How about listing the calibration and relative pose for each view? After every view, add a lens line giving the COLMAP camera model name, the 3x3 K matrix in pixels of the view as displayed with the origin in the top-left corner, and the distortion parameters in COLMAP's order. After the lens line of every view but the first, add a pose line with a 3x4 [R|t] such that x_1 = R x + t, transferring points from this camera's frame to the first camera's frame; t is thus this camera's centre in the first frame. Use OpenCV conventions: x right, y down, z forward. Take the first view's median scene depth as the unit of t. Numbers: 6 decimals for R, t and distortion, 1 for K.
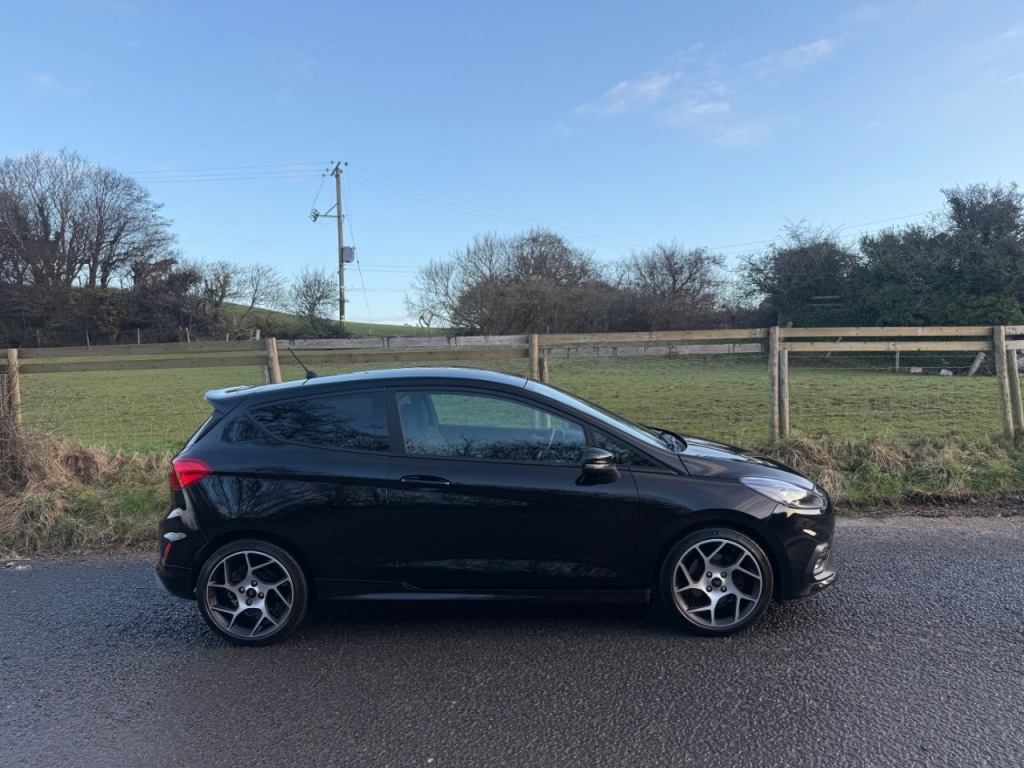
lens RADIAL K [[725.1, 0, 516.7], [0, 725.1, 372.3], [0, 0, 1]] dist [0.019515, -0.024533]
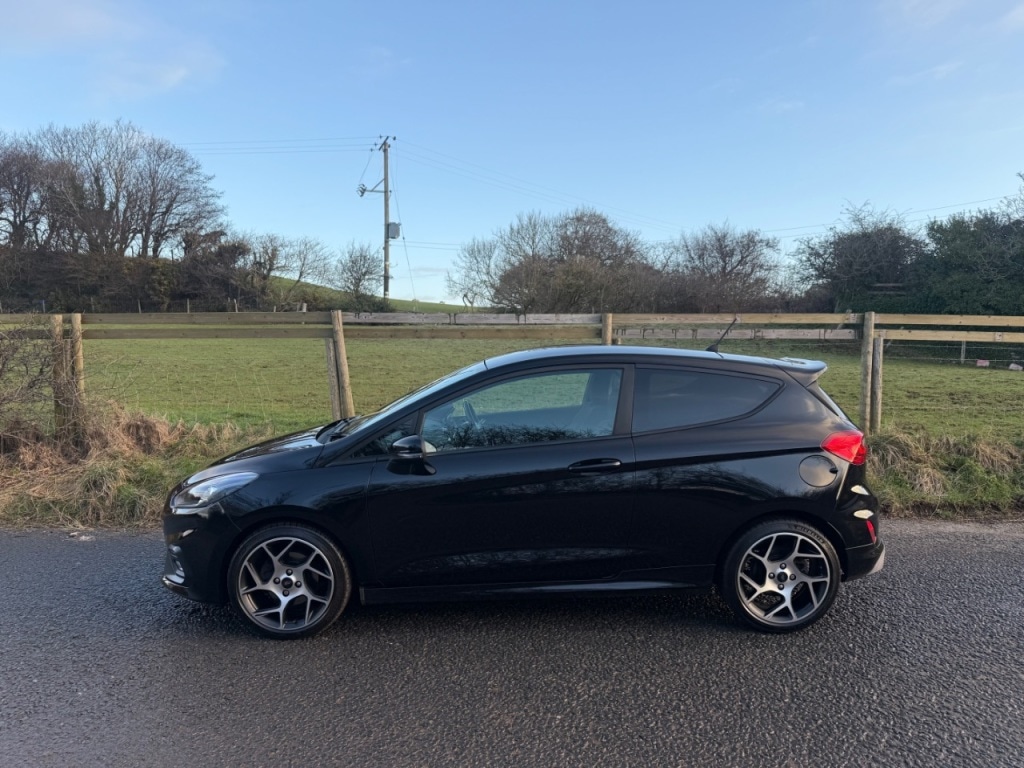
lens RADIAL K [[725.1, 0, 513.9], [0, 725.1, 375.2], [0, 0, 1]] dist [0.019515, -0.024533]
pose [[0.998048, 0.031616, -0.053863, -0.047967], [-0.029936, 0.999048, 0.031730, 0.001844], [0.054815, -0.030056, 0.998044, 0.049932]]
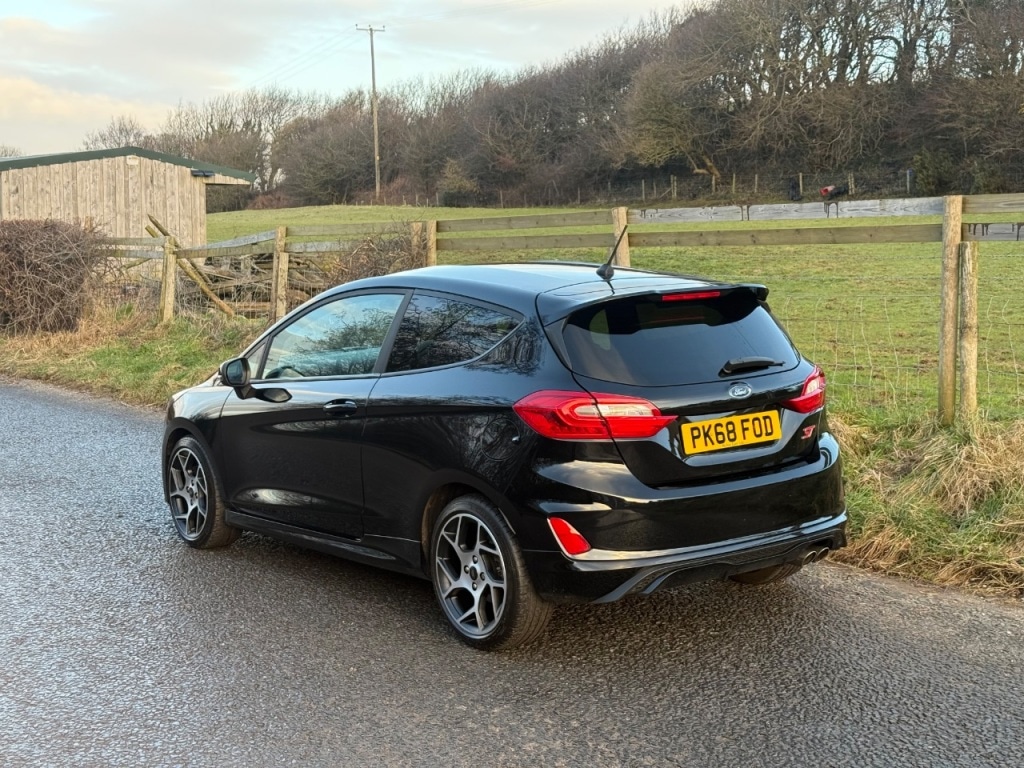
lens RADIAL K [[1419.4, 0, 497.3], [0, 1419.4, 388.2], [0, 0, 1]] dist [0.103653, 0.000000]
pose [[0.540099, 0.105560, -0.834955, 0.738623], [-0.013542, 0.993064, 0.116789, -0.032602], [0.841493, -0.051770, 0.537782, 0.170938]]
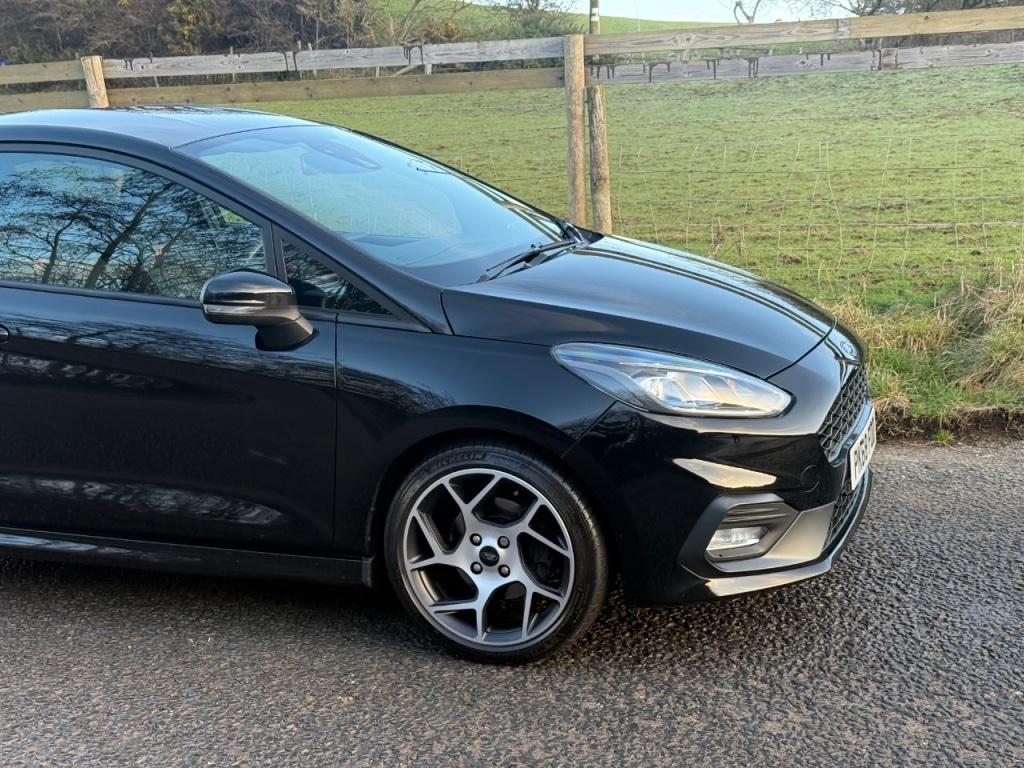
lens RADIAL K [[1420.7, 0, 523.7], [0, 1420.7, 388.6], [0, 0, 1]] dist [0.105542, 0.000000]
pose [[0.944337, 0.047070, -0.325595, 0.316264], [0.013217, 0.983484, 0.180511, 0.005645], [0.328714, -0.174766, 0.928118, 0.081000]]
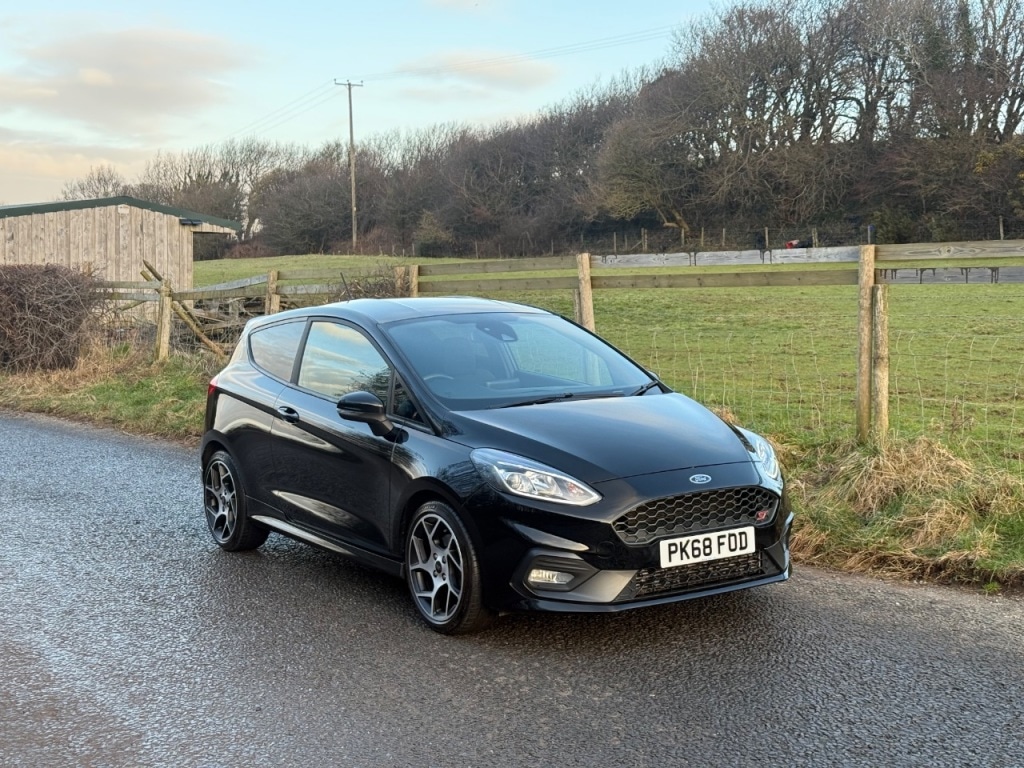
lens RADIAL K [[1420.7, 0, 501.4], [0, 1420.7, 381.9], [0, 0, 1]] dist [0.105542, 0.000000]
pose [[0.557310, 0.074959, -0.826914, 0.868771], [-0.020838, 0.996865, 0.076321, -0.024647], [0.830043, -0.025303, 0.557125, 0.084727]]
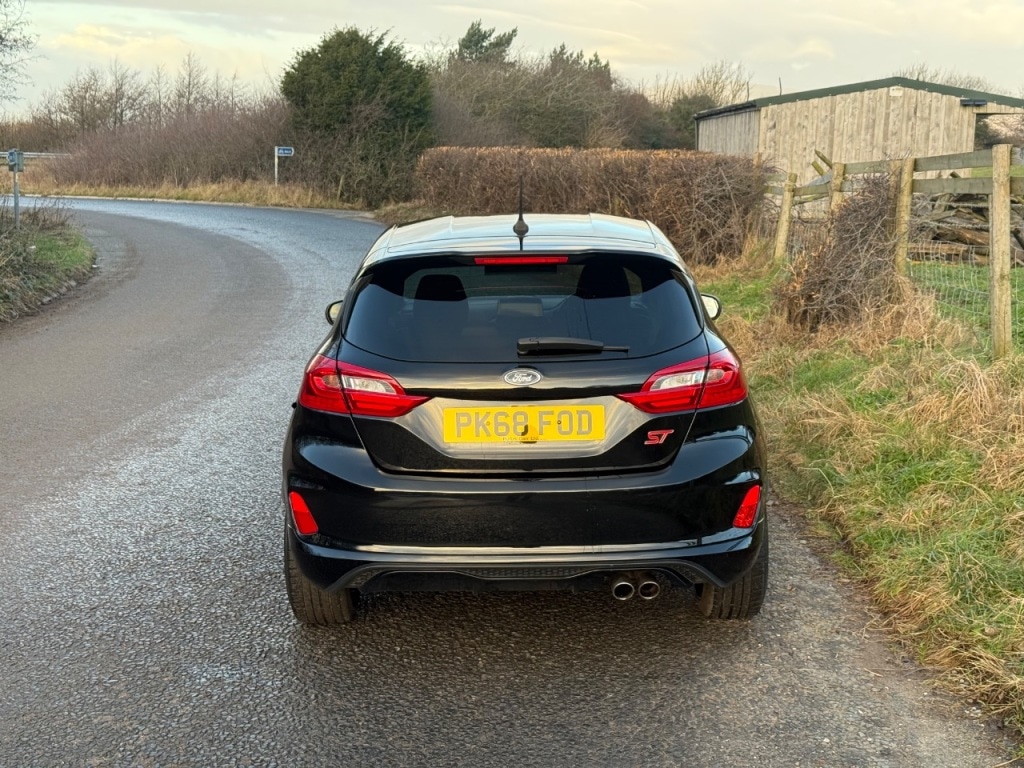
lens RADIAL K [[1420.7, 0, 513.5], [0, 1420.7, 380.5], [0, 0, 1]] dist [0.105542, 0.000000]
pose [[-0.085472, 0.166384, -0.982350, 0.798309], [-0.015230, 0.985624, 0.168264, -0.049035], [0.996224, 0.029343, -0.081709, 0.722060]]
